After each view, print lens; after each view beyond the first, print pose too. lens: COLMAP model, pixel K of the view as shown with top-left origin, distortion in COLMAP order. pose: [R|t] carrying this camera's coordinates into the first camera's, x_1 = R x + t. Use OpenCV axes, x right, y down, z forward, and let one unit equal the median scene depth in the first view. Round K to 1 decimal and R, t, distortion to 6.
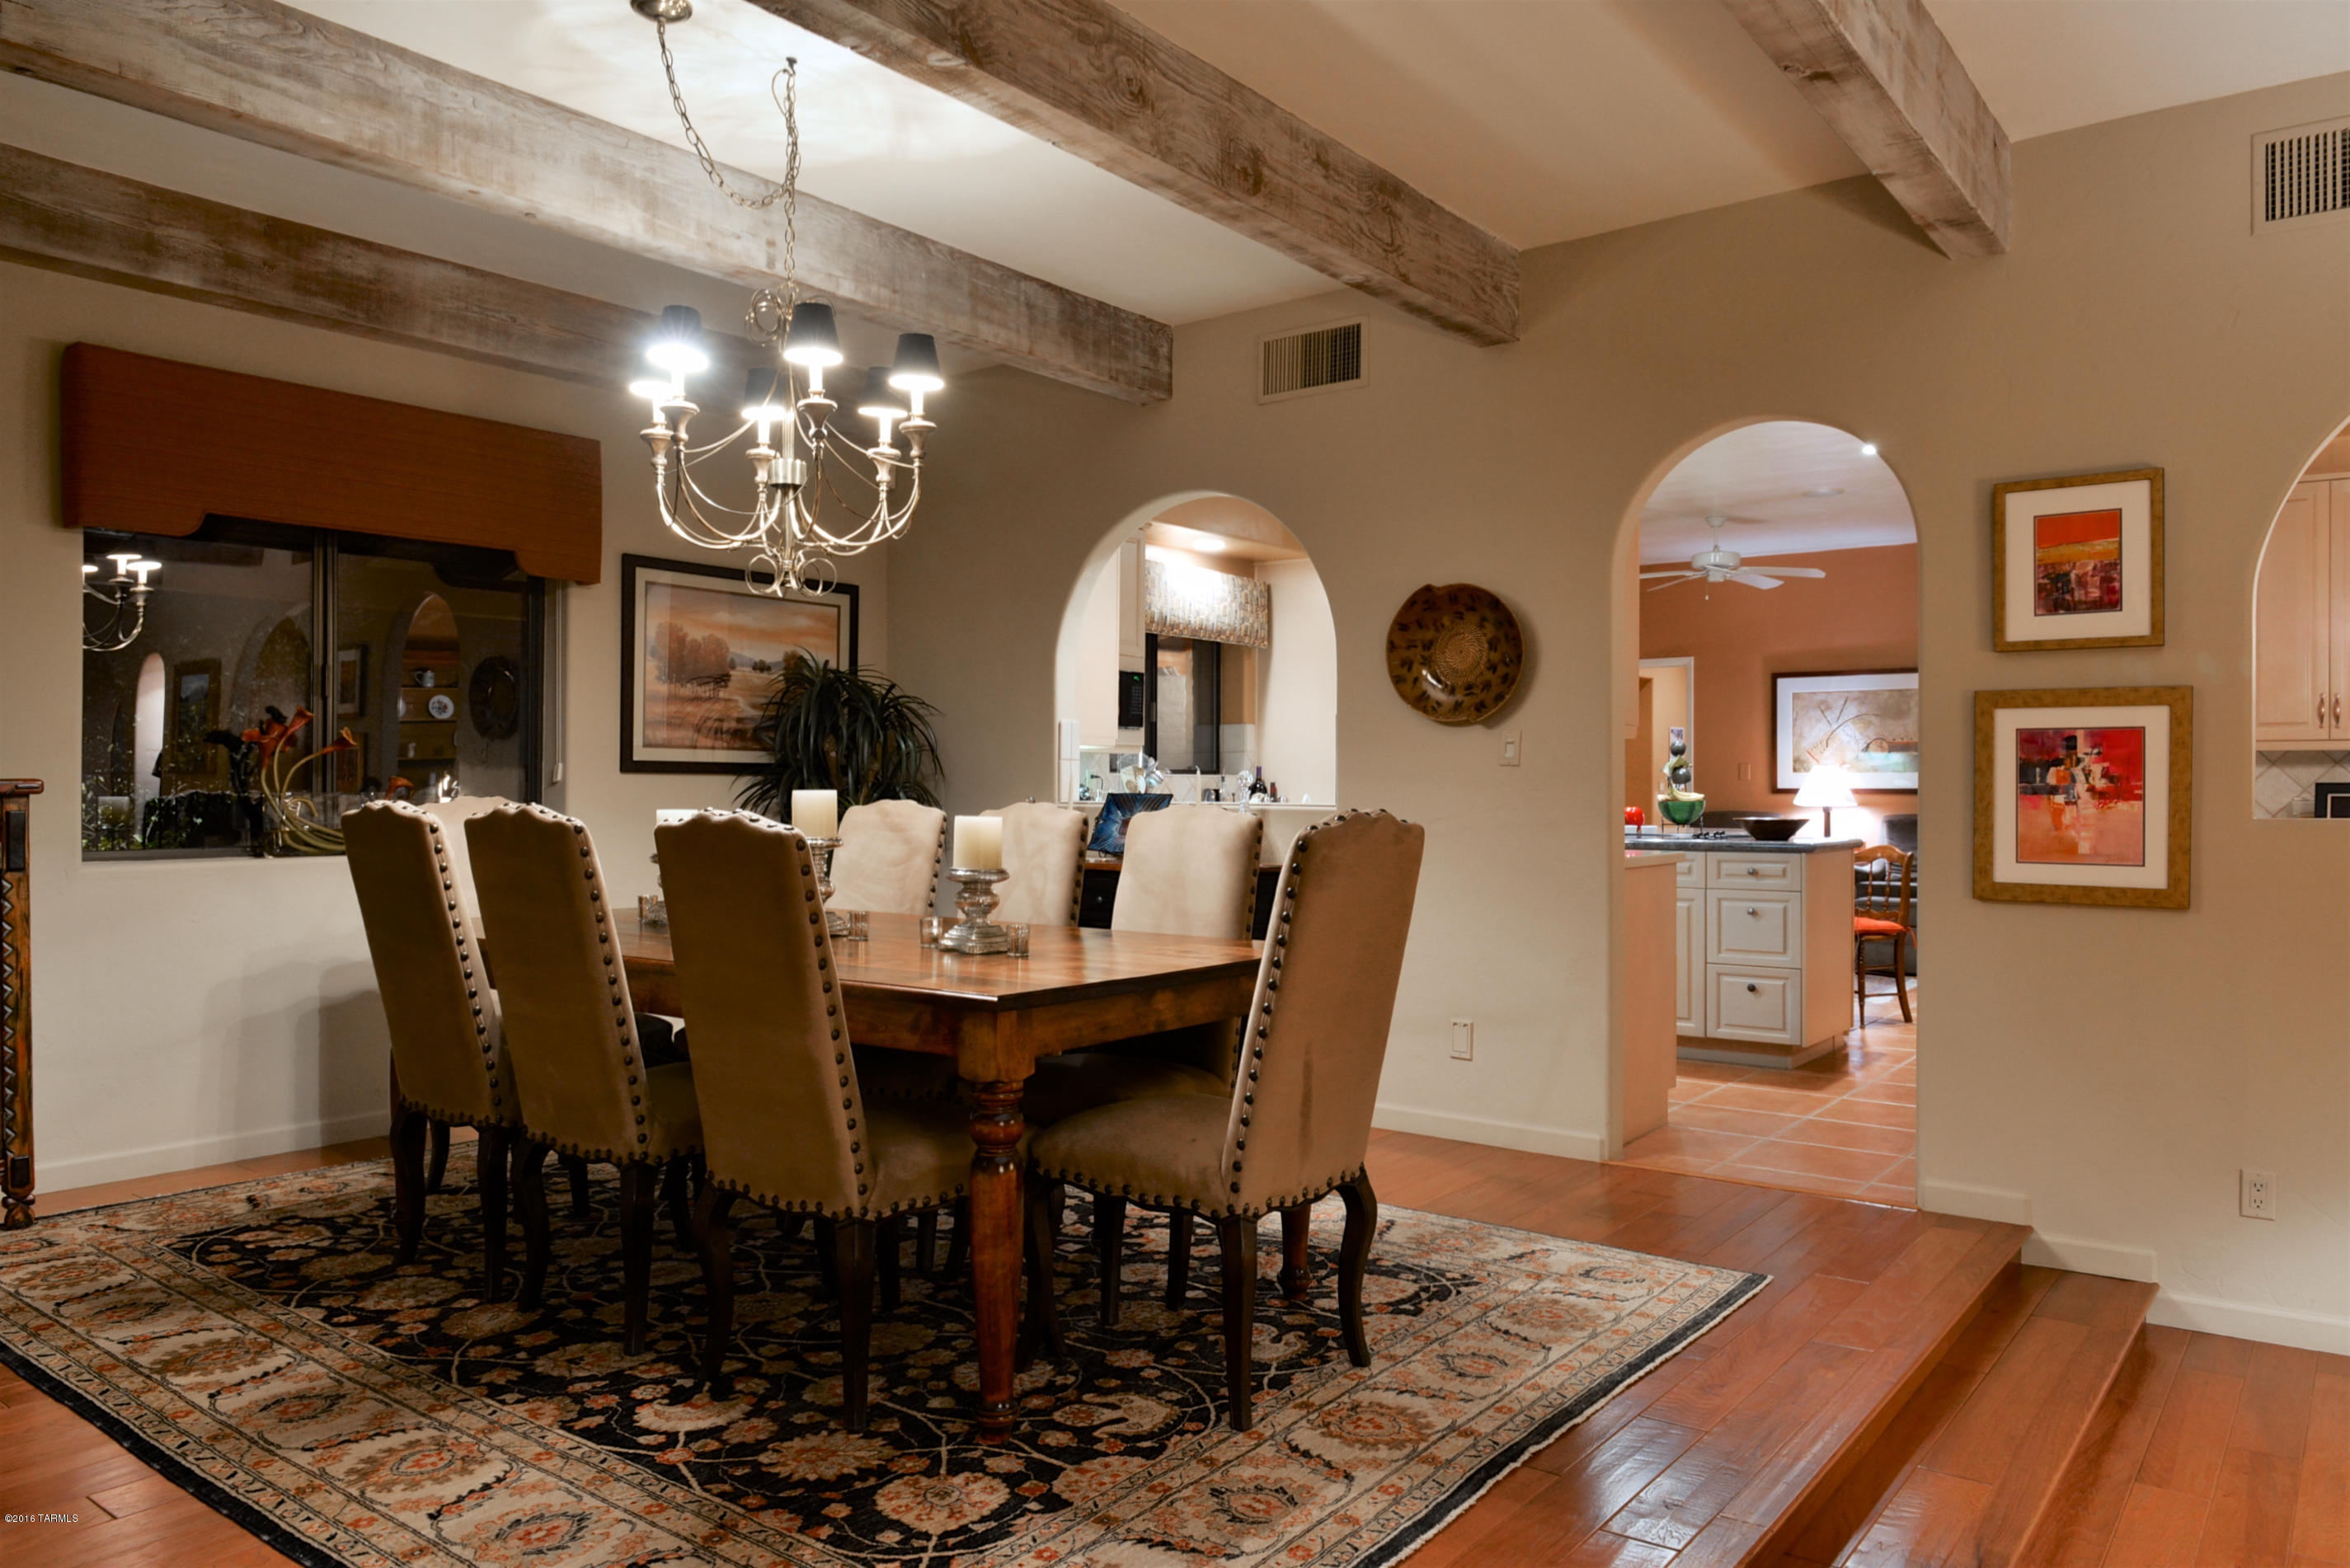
lens RADIAL K [[1625.2, 0, 1169.1], [0, 1625.2, 792.8], [0, 0, 1]] dist [-0.006360, -0.010590]
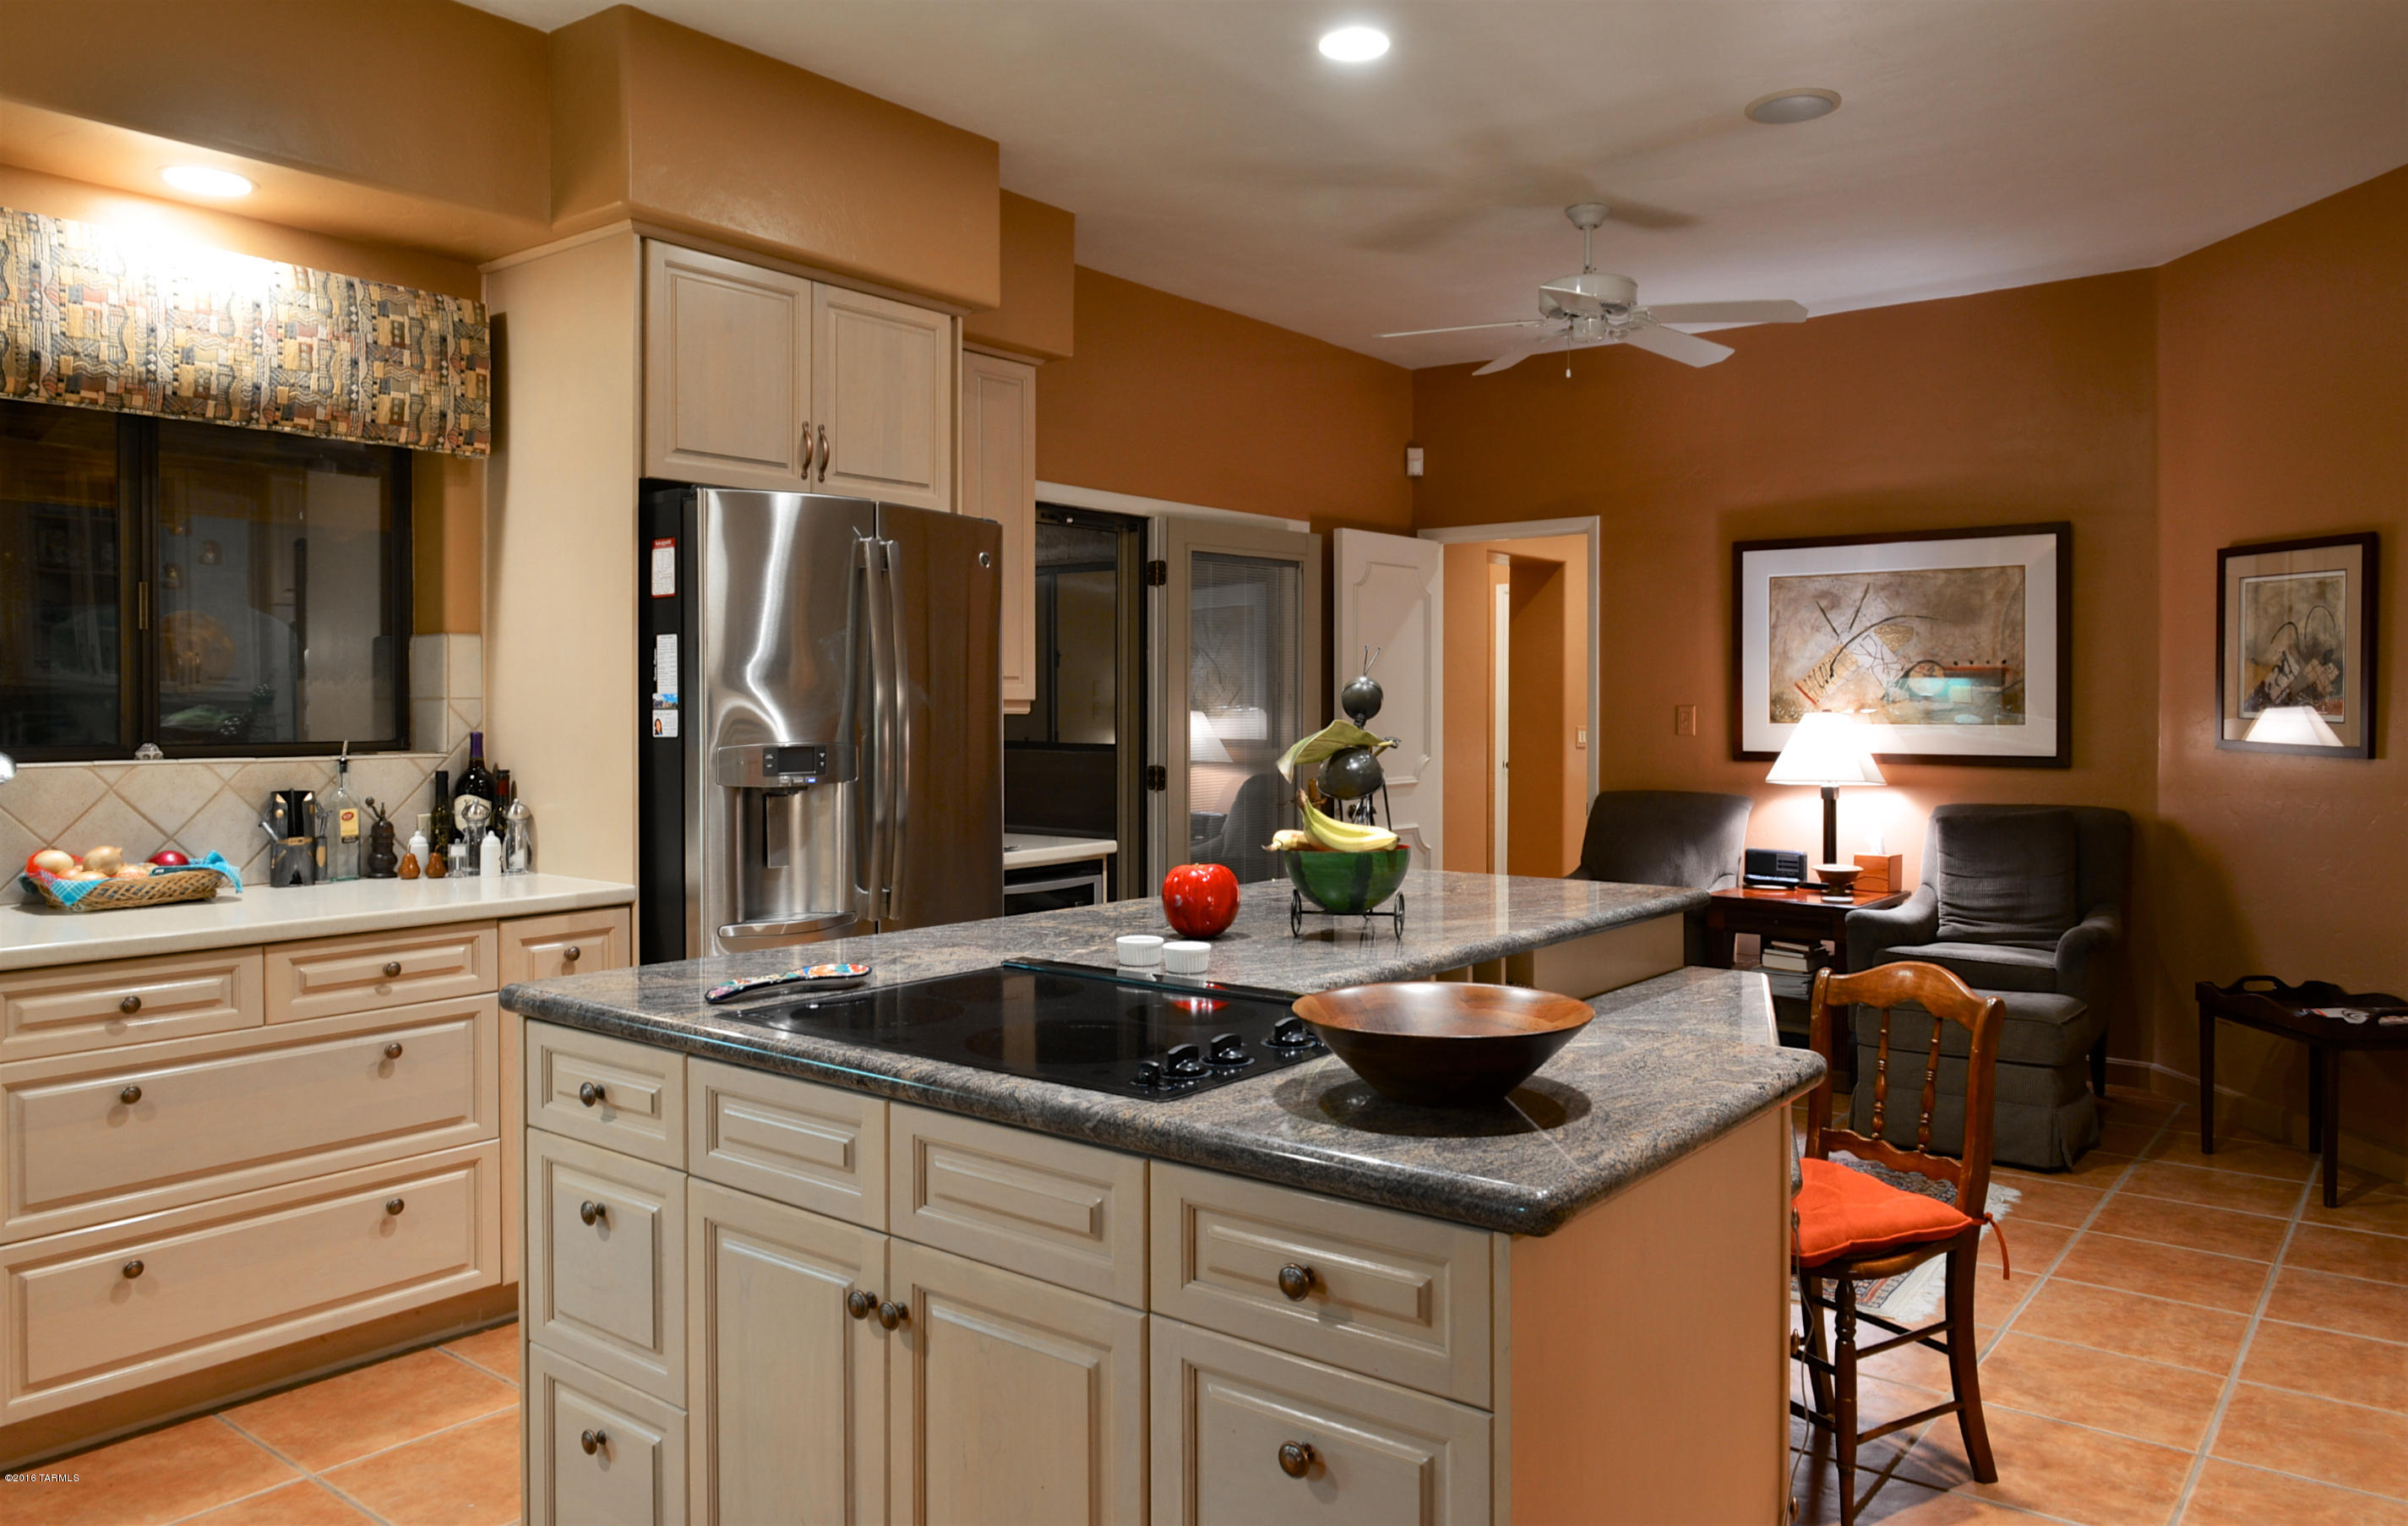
lens RADIAL K [[1686.6, 0, 1212.4], [0, 1686.6, 736.7], [0, 0, 1]] dist [-0.003830, -0.001475]
pose [[0.999992, -0.002958, 0.002715, 0.200005], [0.002917, 0.999882, 0.015071, -0.017310], [-0.002759, -0.015063, 0.999883, 0.443269]]
